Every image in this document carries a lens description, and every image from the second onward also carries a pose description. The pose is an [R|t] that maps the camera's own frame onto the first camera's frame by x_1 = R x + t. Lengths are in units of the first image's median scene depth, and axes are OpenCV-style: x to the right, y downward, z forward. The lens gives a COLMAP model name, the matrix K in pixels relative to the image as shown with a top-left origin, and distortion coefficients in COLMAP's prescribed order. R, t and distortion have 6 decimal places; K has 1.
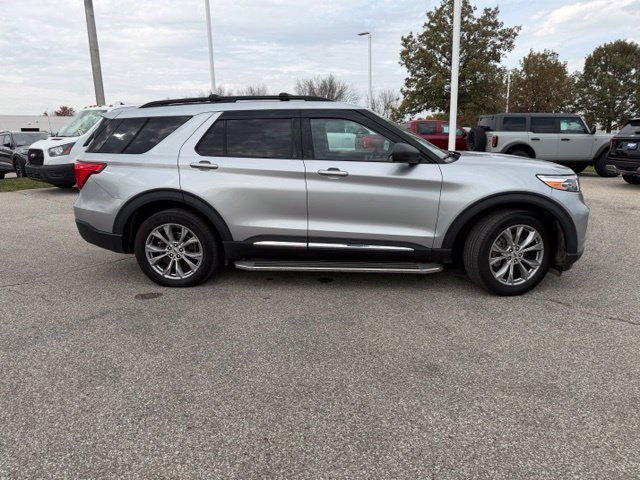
lens RADIAL K [[455.1, 0, 313.9], [0, 455.1, 243.6], [0, 0, 1]] dist [0.026242, -0.033779]
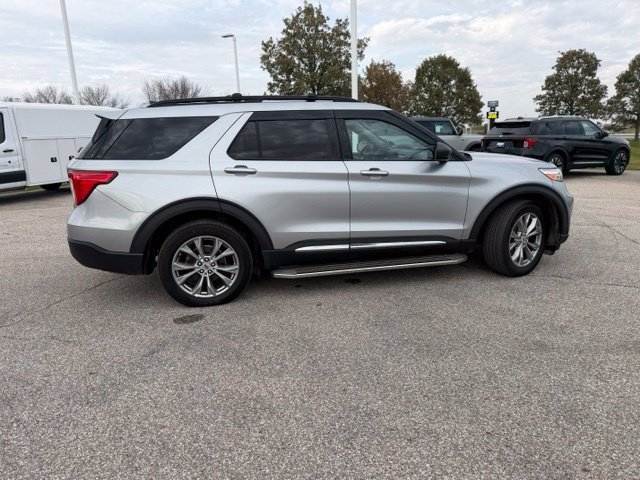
lens RADIAL K [[455.1, 0, 314.8], [0, 455.1, 245.1], [0, 0, 1]] dist [0.026242, -0.033779]
pose [[0.945877, -0.083843, 0.313507, -0.380446], [0.085352, 0.996311, 0.008936, -0.015216], [-0.313100, 0.018306, 0.949544, 0.076861]]
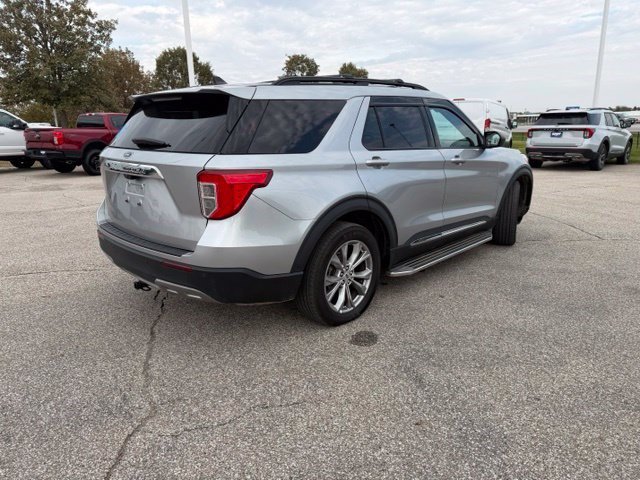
lens RADIAL K [[455.1, 0, 315.6], [0, 455.1, 245.2], [0, 0, 1]] dist [0.026242, -0.033779]
pose [[0.615705, -0.197808, 0.762745, -0.915228], [0.189817, 0.976706, 0.100072, -0.121692], [-0.764773, 0.083166, 0.638910, 0.545475]]
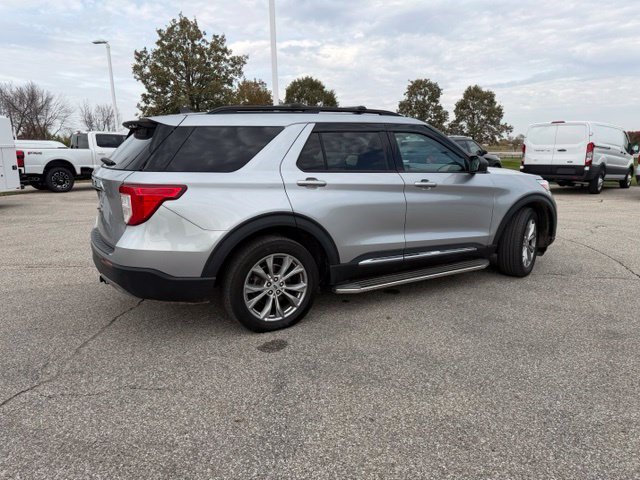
lens RADIAL K [[455.1, 0, 315.1], [0, 455.1, 237.2], [0, 0, 1]] dist [0.026242, -0.033779]
pose [[0.808236, -0.105830, 0.579270, -0.715379], [0.135536, 0.990739, -0.008106, -0.056725], [-0.573048, 0.085064, 0.815095, 0.278477]]
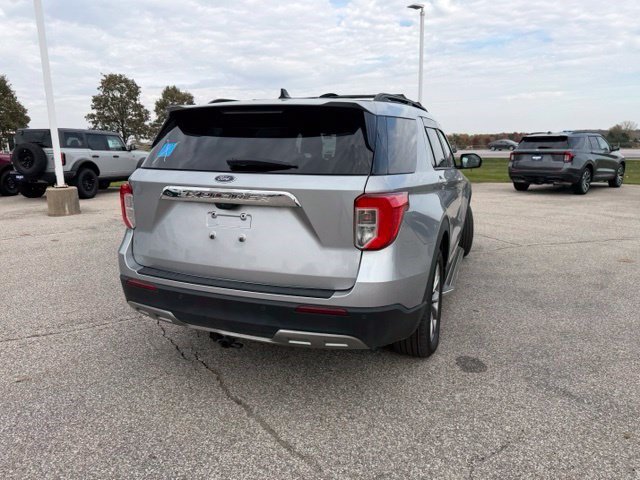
lens RADIAL K [[455.1, 0, 315.0], [0, 455.1, 237.9], [0, 0, 1]] dist [0.026242, -0.033779]
pose [[0.271090, -0.175552, 0.946410, -1.034917], [0.225218, 0.967503, 0.114953, -0.208275], [-0.935835, 0.181986, 0.301818, 0.933215]]
